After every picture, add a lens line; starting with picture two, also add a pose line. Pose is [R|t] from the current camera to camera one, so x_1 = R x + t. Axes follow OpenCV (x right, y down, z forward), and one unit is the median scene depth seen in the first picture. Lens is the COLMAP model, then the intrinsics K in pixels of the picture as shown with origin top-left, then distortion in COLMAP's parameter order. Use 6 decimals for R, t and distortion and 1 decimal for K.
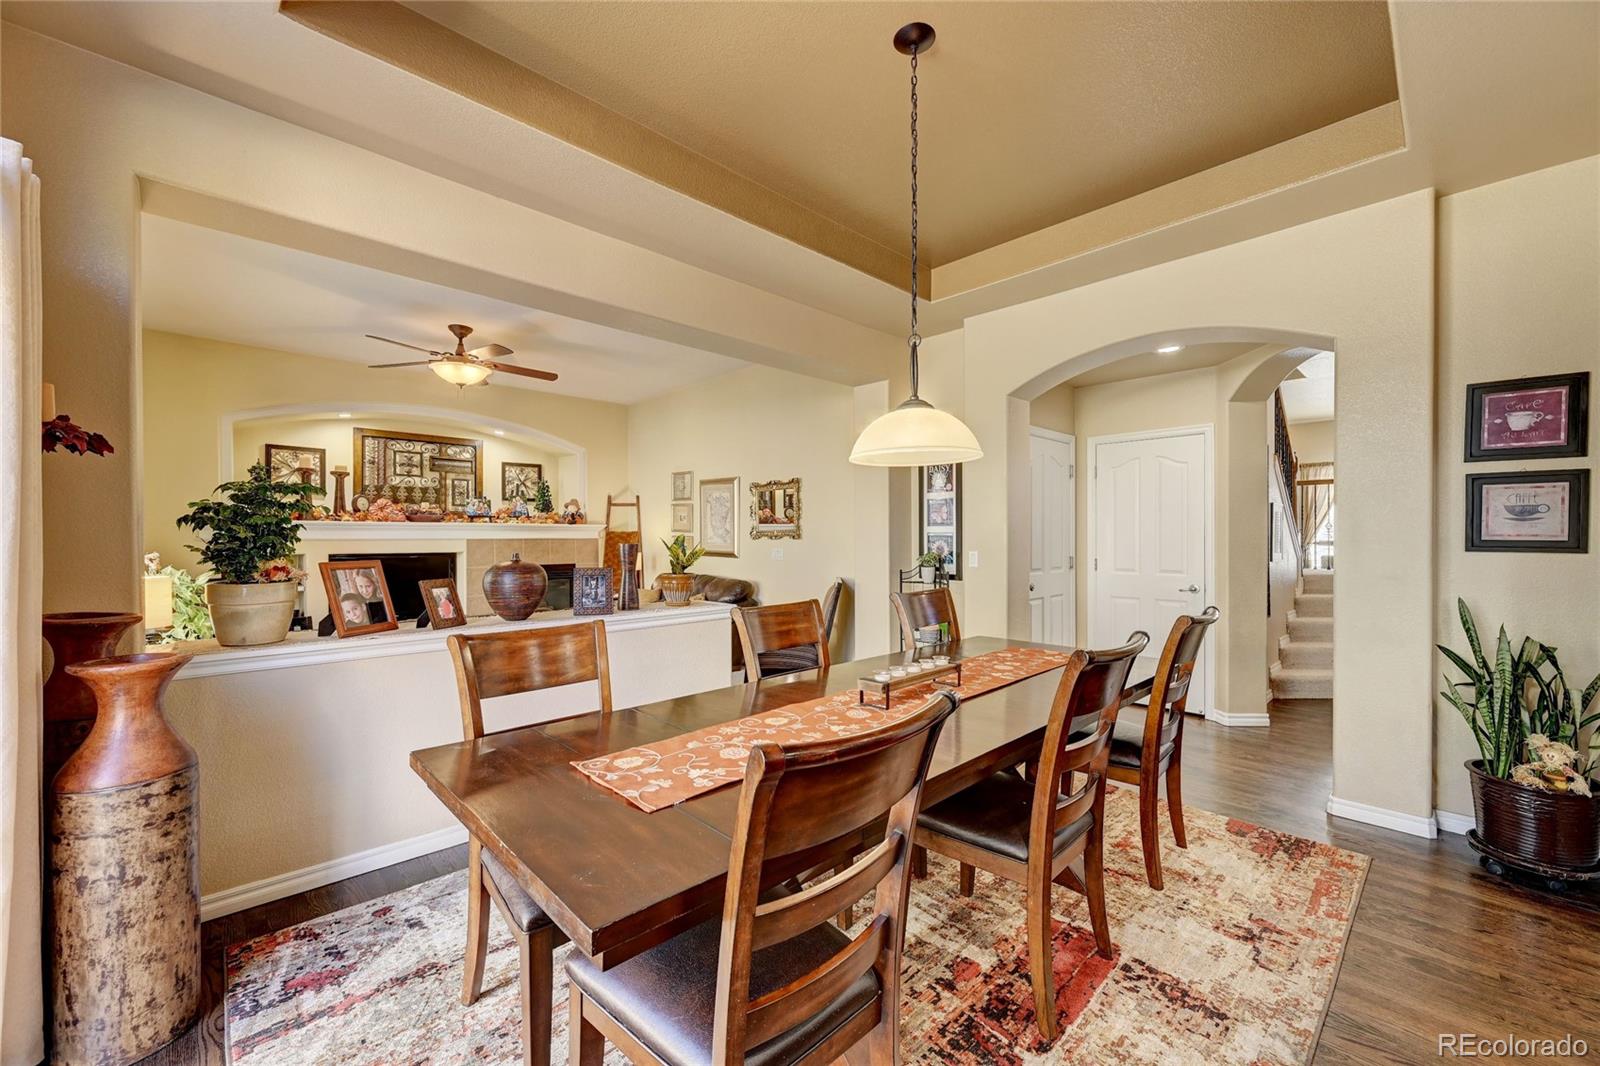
lens RADIAL K [[632.0, 0, 801.4], [0, 632.0, 538.8], [0, 0, 1]] dist [0.000877, -0.000433]
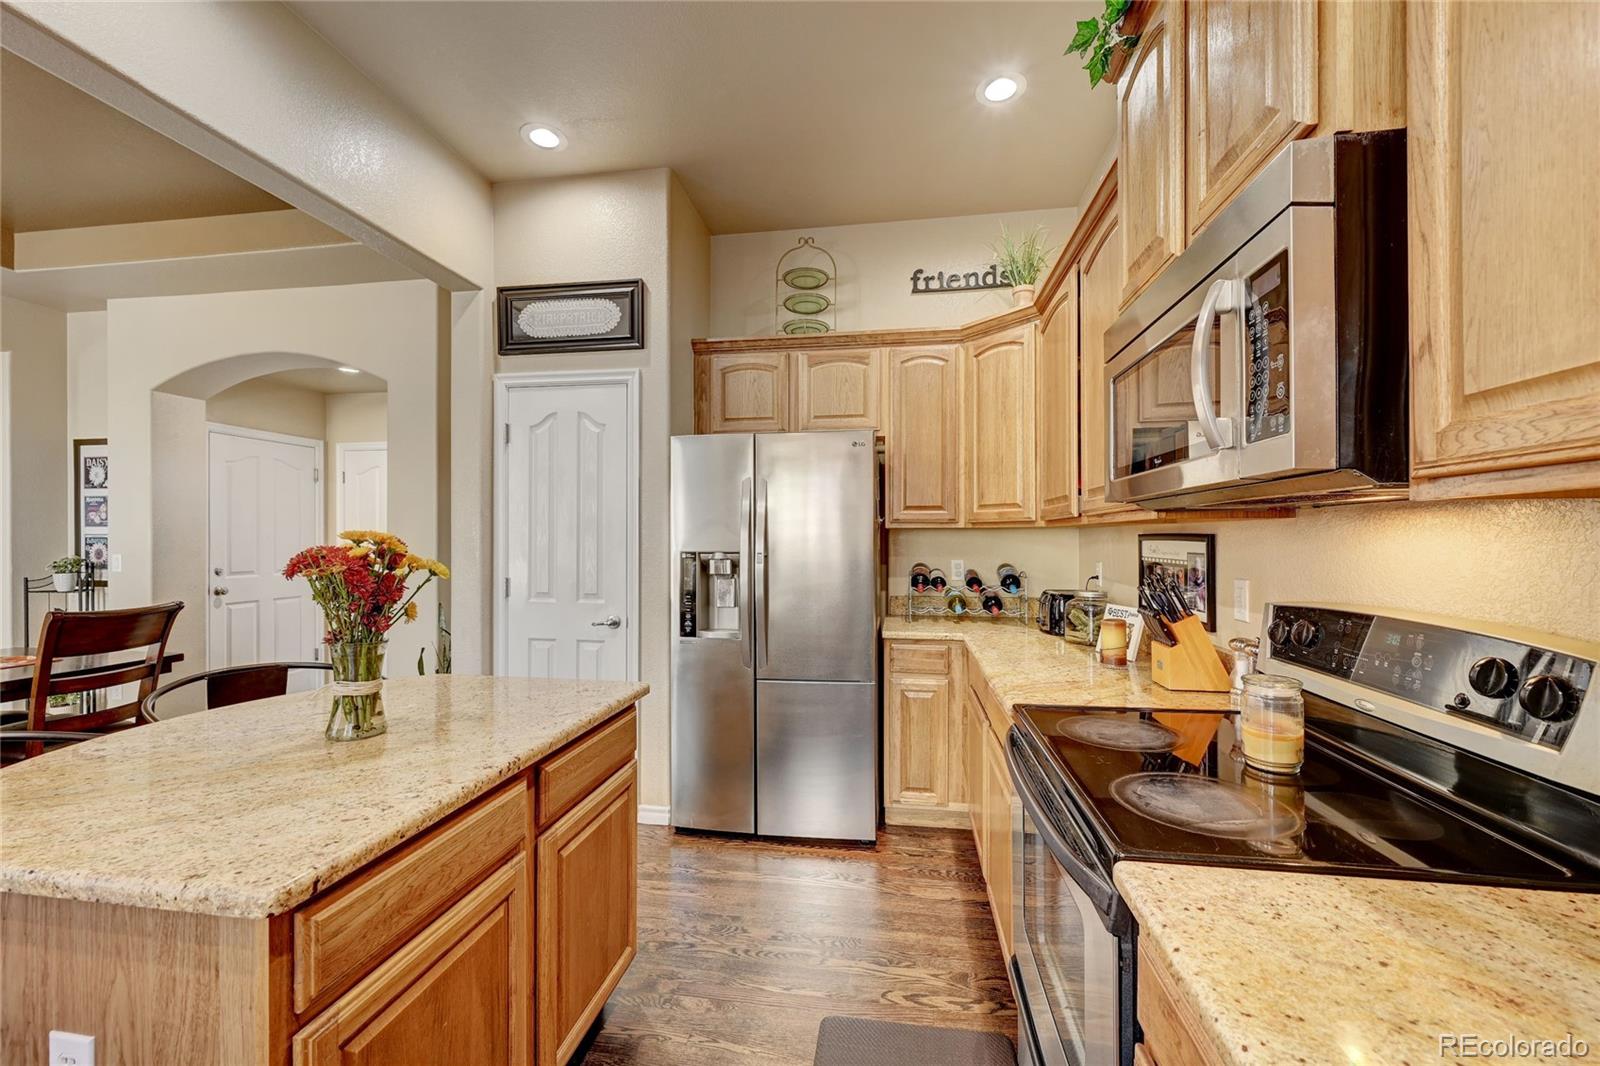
lens RADIAL K [[632.0, 0, 811.4], [0, 632.0, 535.0], [0, 0, 1]] dist [0.000877, -0.000433]
pose [[0.780364, 0.005218, 0.625303, 0.067766], [0.005458, 0.999870, -0.015156, 0.001556], [-0.625301, 0.015240, 0.780235, -0.048004]]
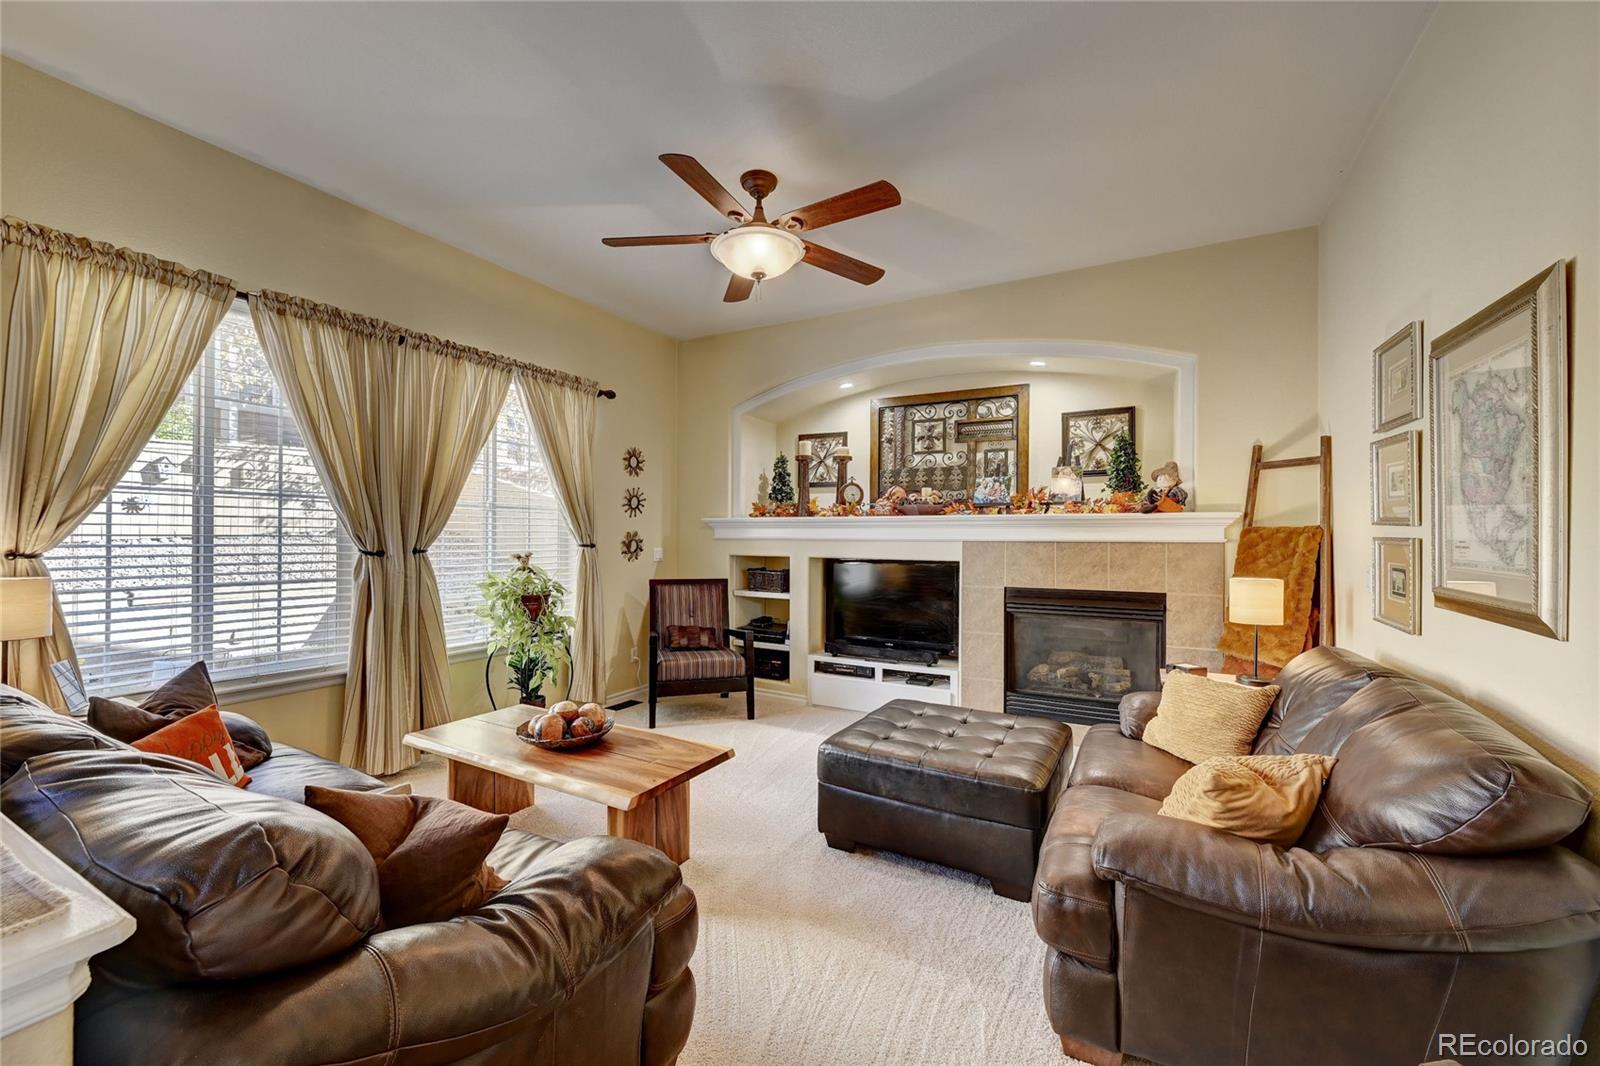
lens RADIAL K [[632.0, 0, 795.0], [0, 632.0, 538.4], [0, 0, 1]] dist [0.000877, -0.000433]
pose [[0.305192, 0.006010, -0.952272, 0.023357], [-0.008848, 0.999955, 0.003475, -0.002579], [0.952250, 0.007365, 0.305231, 0.619649]]
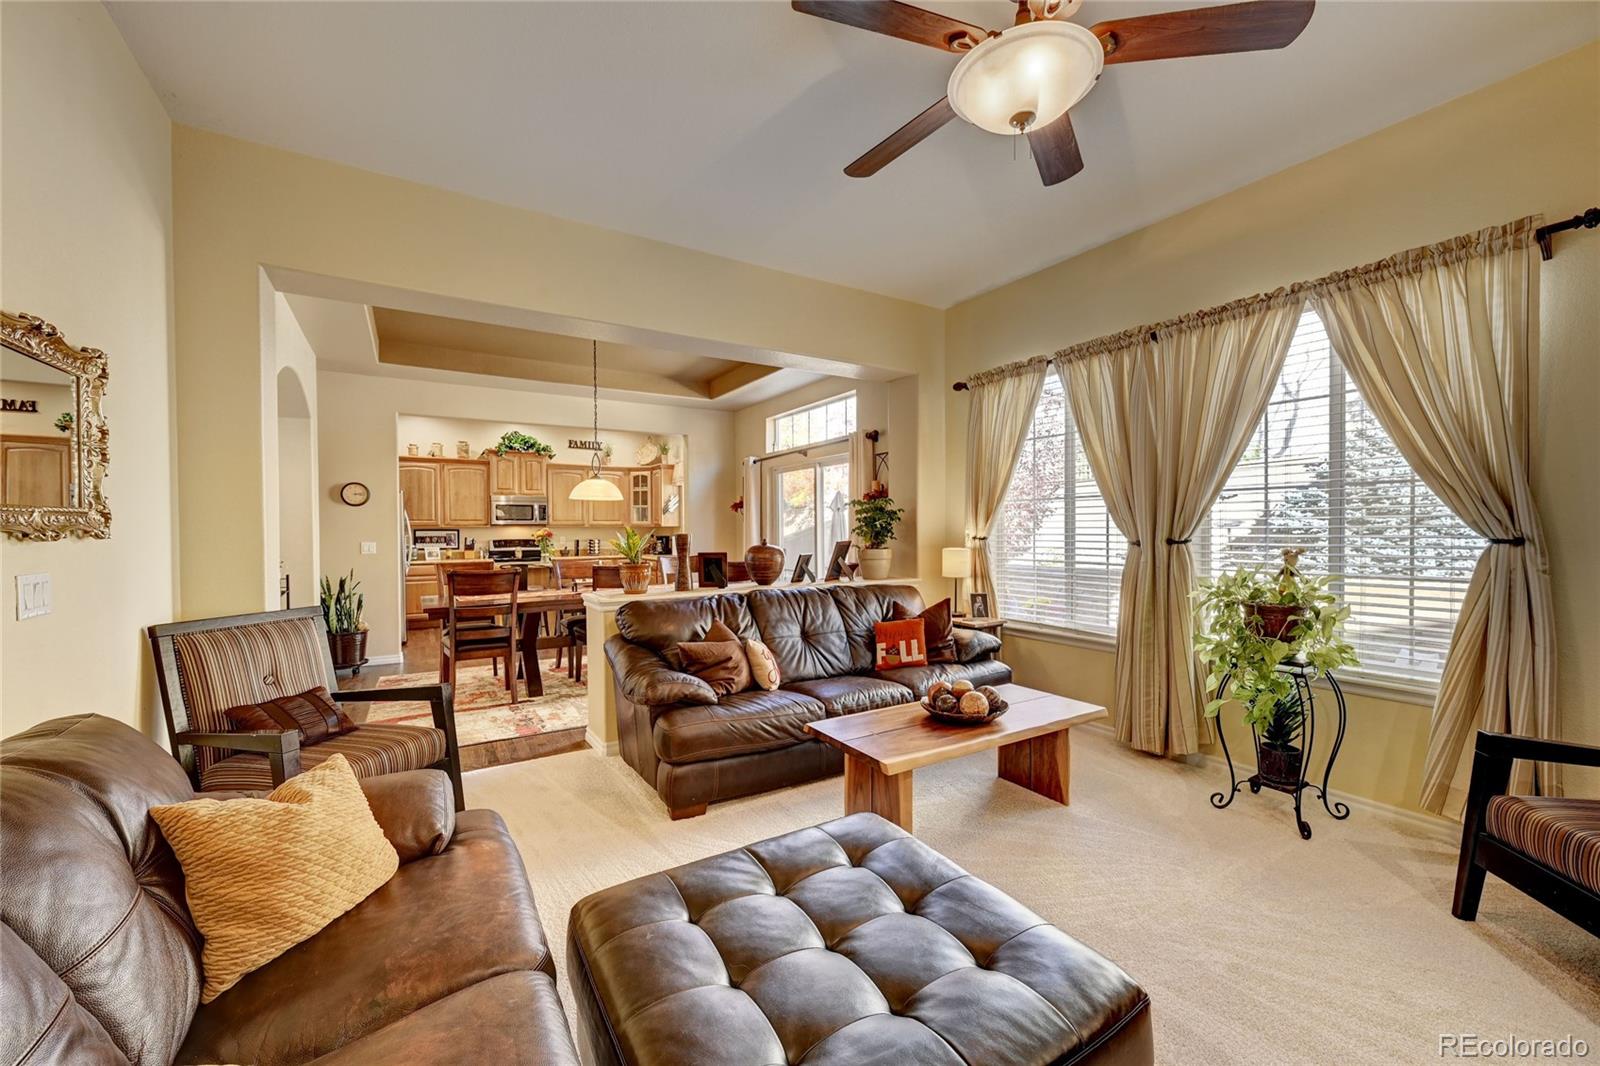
lens RADIAL K [[632.0, 0, 802.7], [0, 632.0, 540.1], [0, 0, 1]] dist [0.000877, -0.000433]
pose [[-0.979595, 0.005131, 0.200917, -0.220966], [0.009897, 0.999693, 0.022724, -0.003397], [-0.200738, 0.024249, -0.979345, 0.878936]]
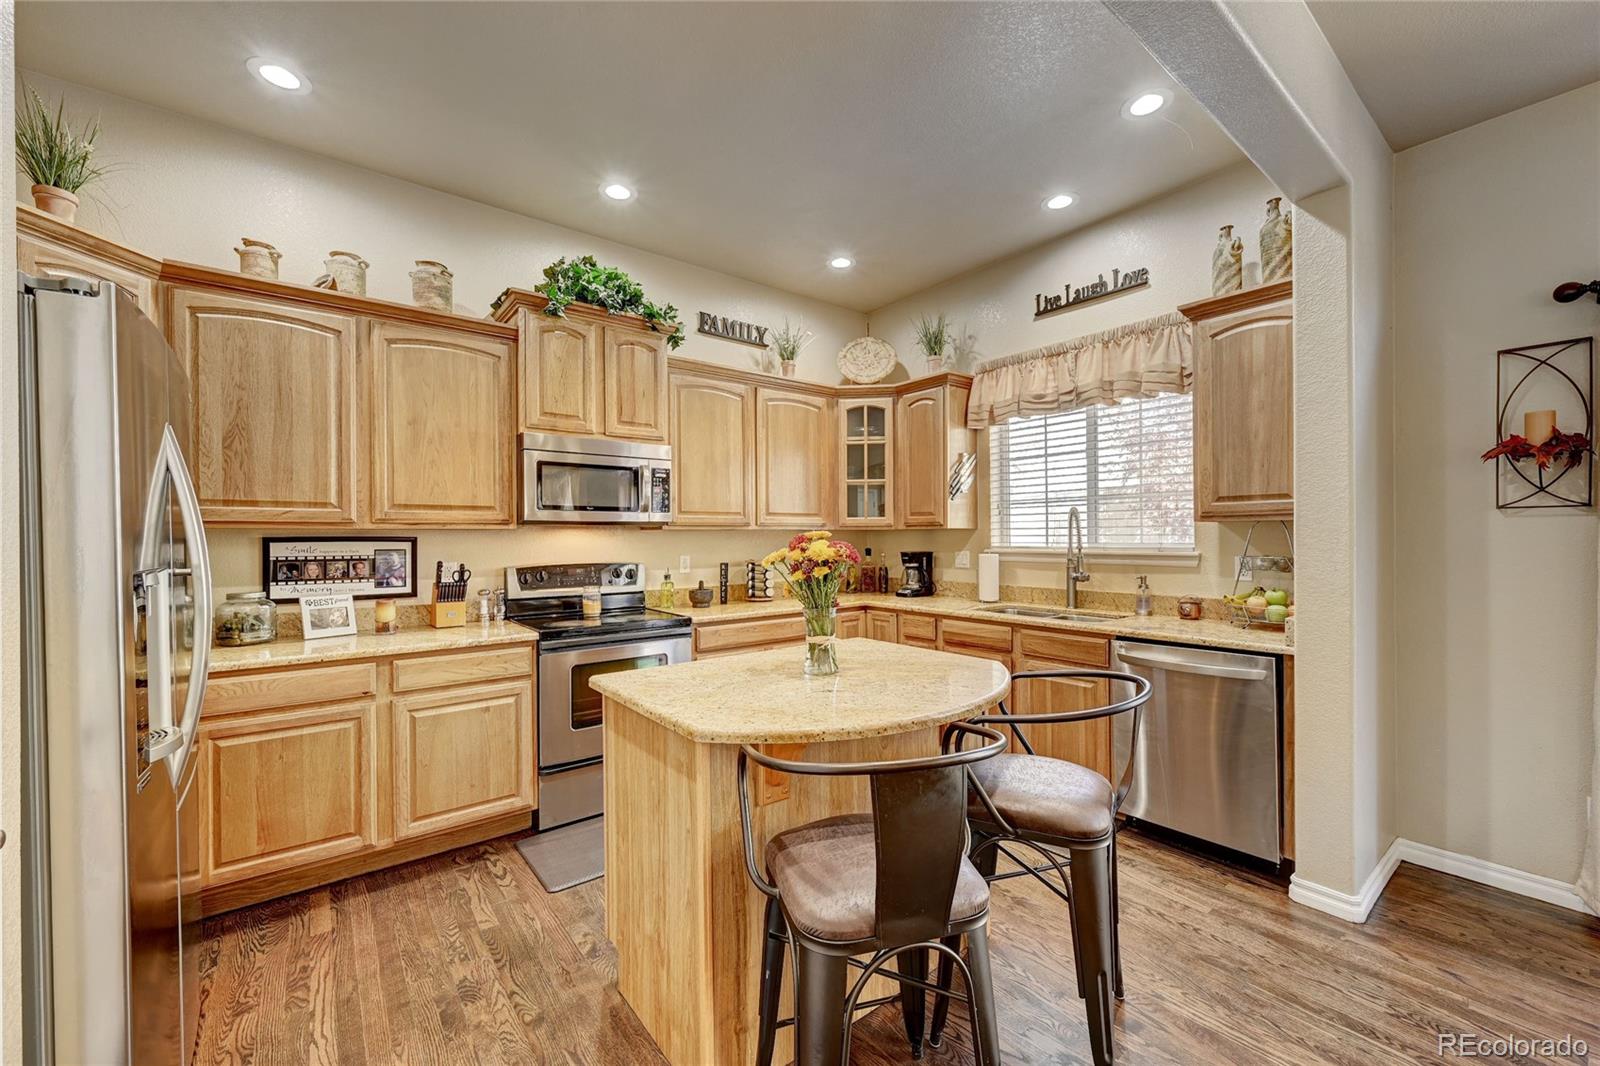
lens RADIAL K [[632.0, 0, 802.2], [0, 632.0, 538.2], [0, 0, 1]] dist [0.000877, -0.000433]
pose [[-0.996044, 0.011506, 0.088114, 0.201519], [0.012257, 0.999893, 0.007983, -0.002646], [-0.088012, 0.009032, -0.996078, 0.409204]]
